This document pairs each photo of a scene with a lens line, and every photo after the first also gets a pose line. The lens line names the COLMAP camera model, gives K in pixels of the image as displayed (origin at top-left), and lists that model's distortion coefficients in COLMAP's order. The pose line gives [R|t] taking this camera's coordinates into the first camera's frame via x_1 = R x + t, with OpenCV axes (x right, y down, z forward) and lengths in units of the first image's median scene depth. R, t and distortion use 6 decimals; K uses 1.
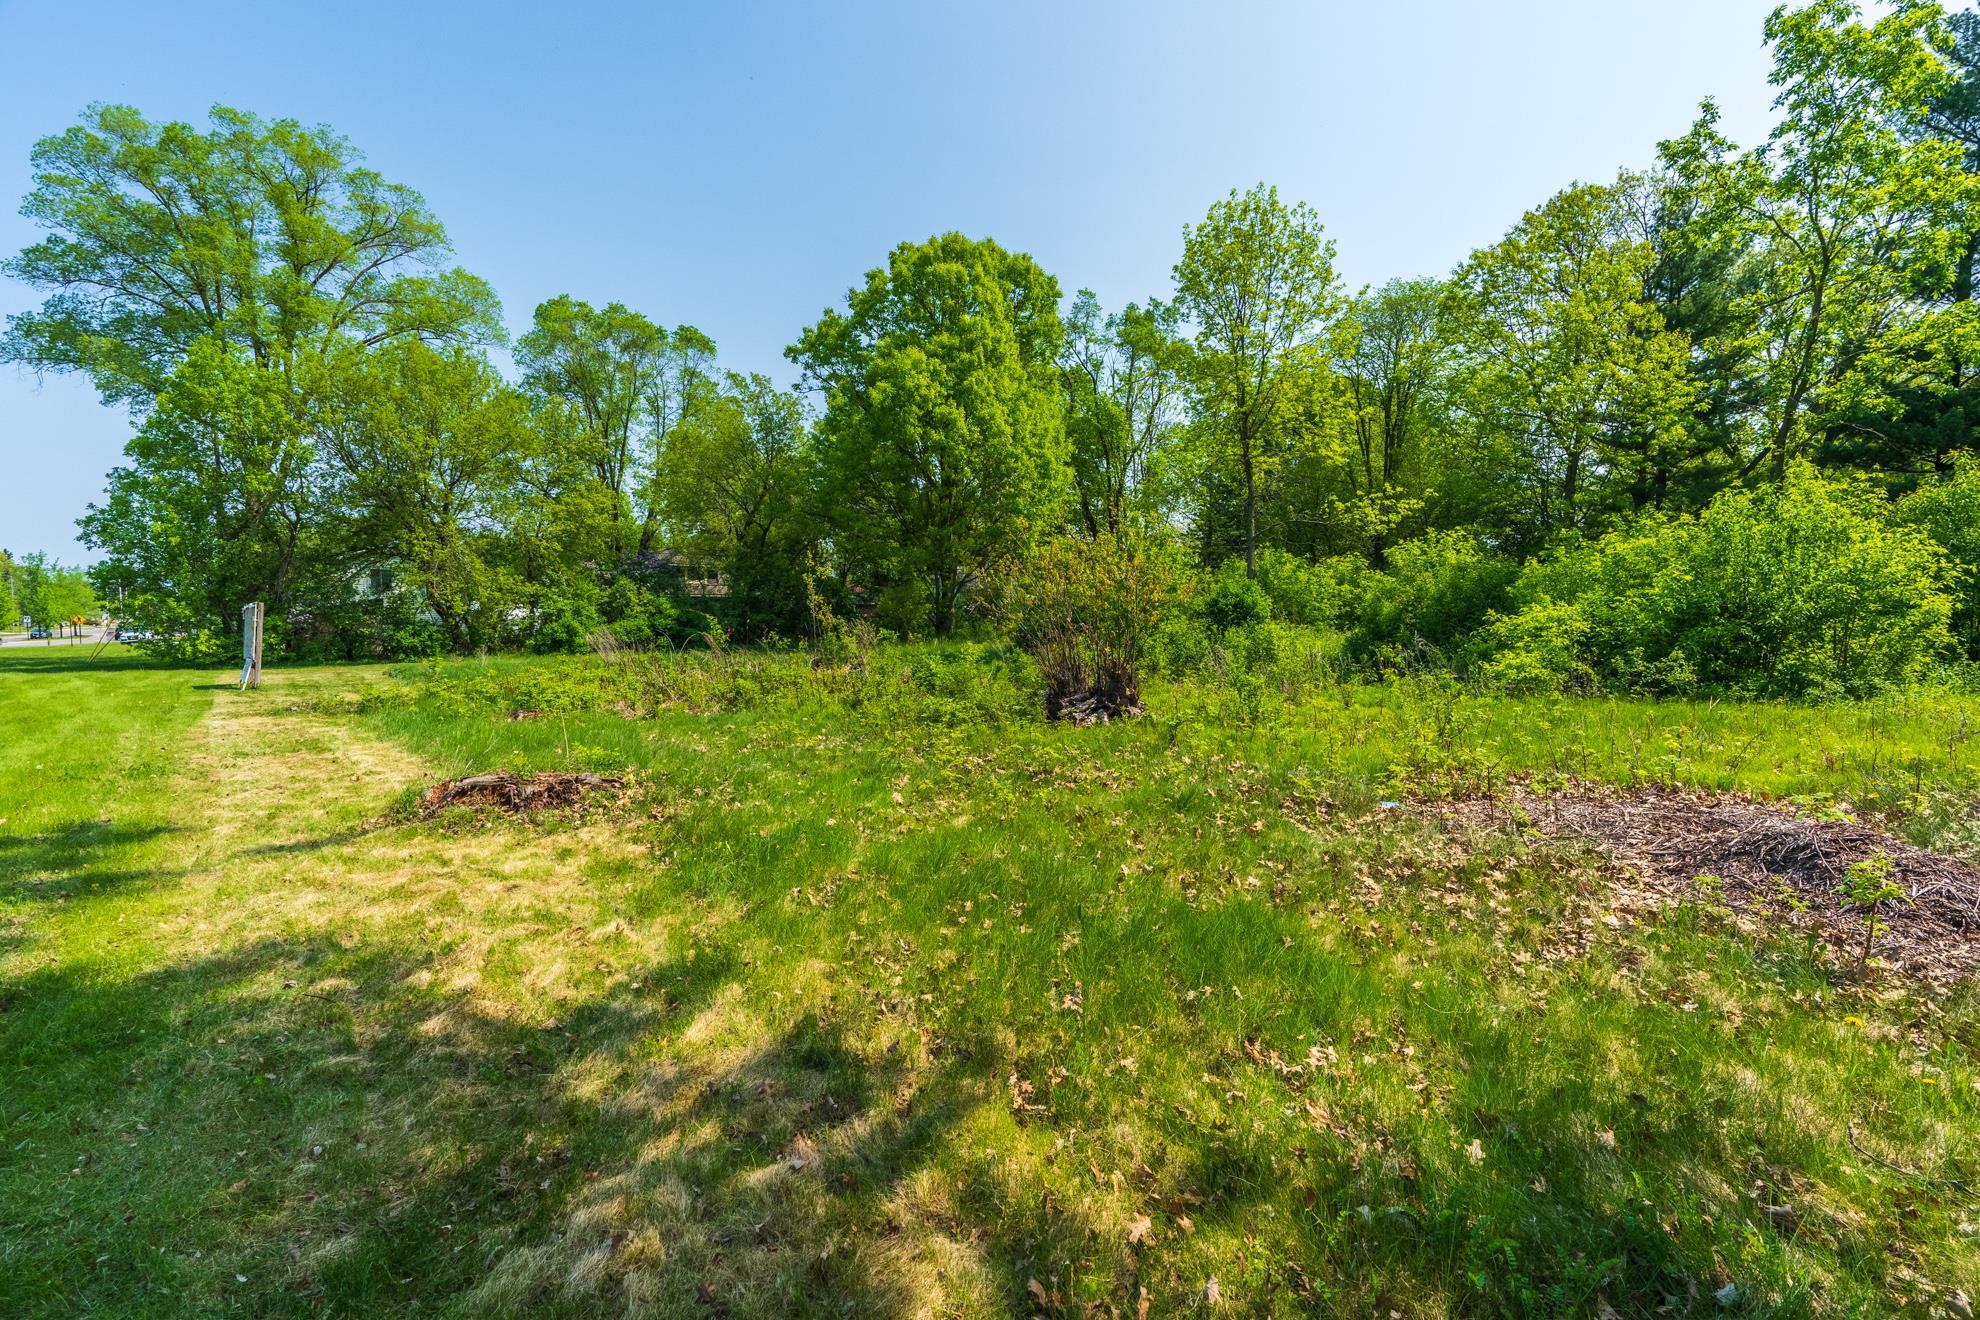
lens RADIAL K [[899.5, 0, 985.4], [0, 899.5, 656.7], [0, 0, 1]] dist [-0.006936, 0.002957]
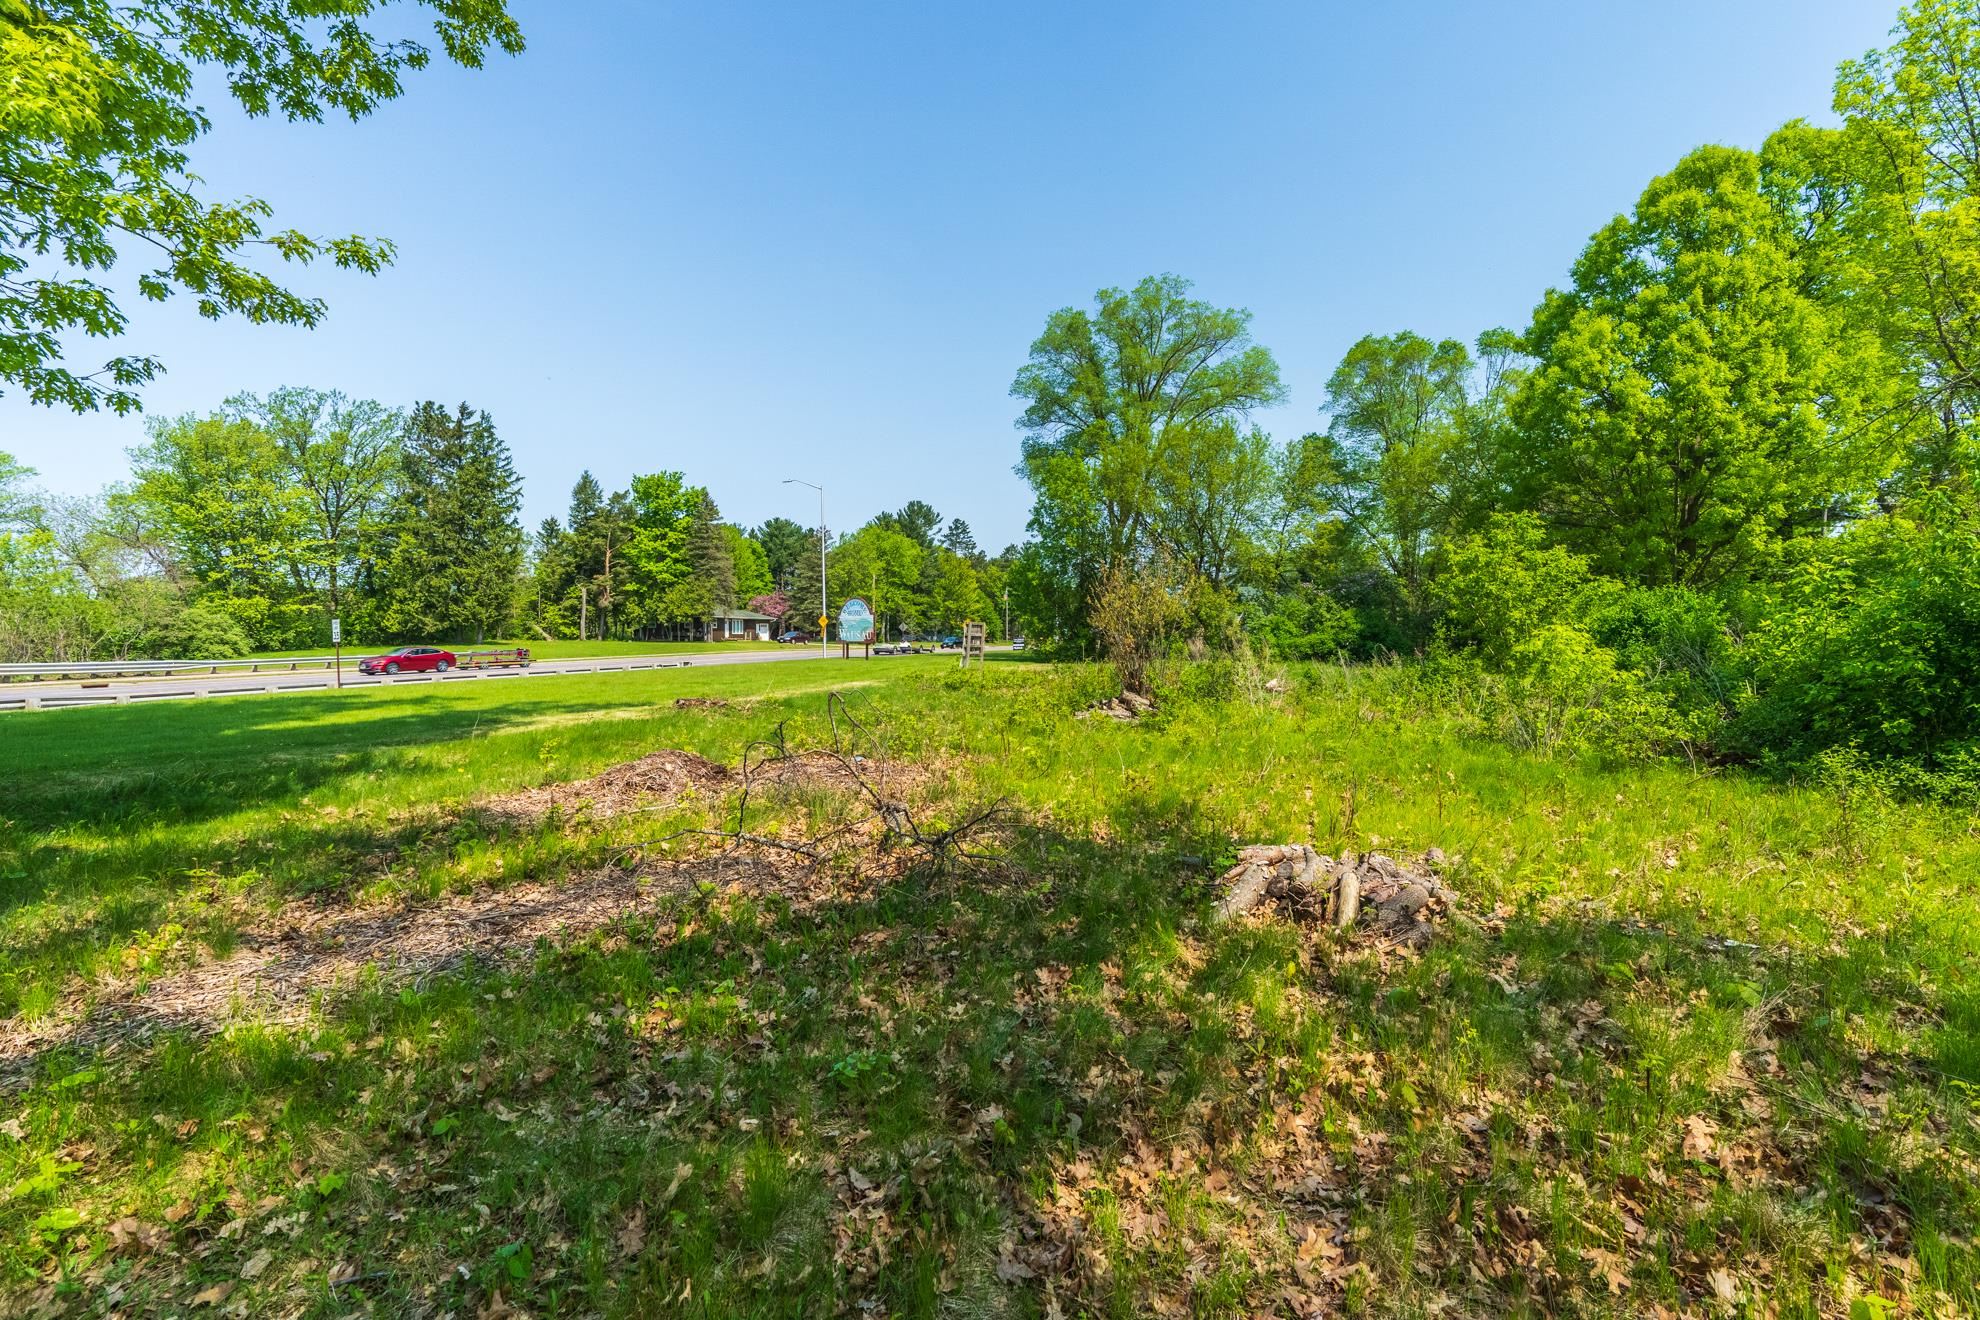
lens RADIAL K [[899.5, 0, 986.8], [0, 899.5, 657.2], [0, 0, 1]] dist [-0.006936, 0.002957]
pose [[0.518306, 0.031217, -0.854625, 0.343578], [-0.043783, 0.998992, 0.009937, -0.005529], [0.854074, 0.032268, 0.519150, 0.071762]]
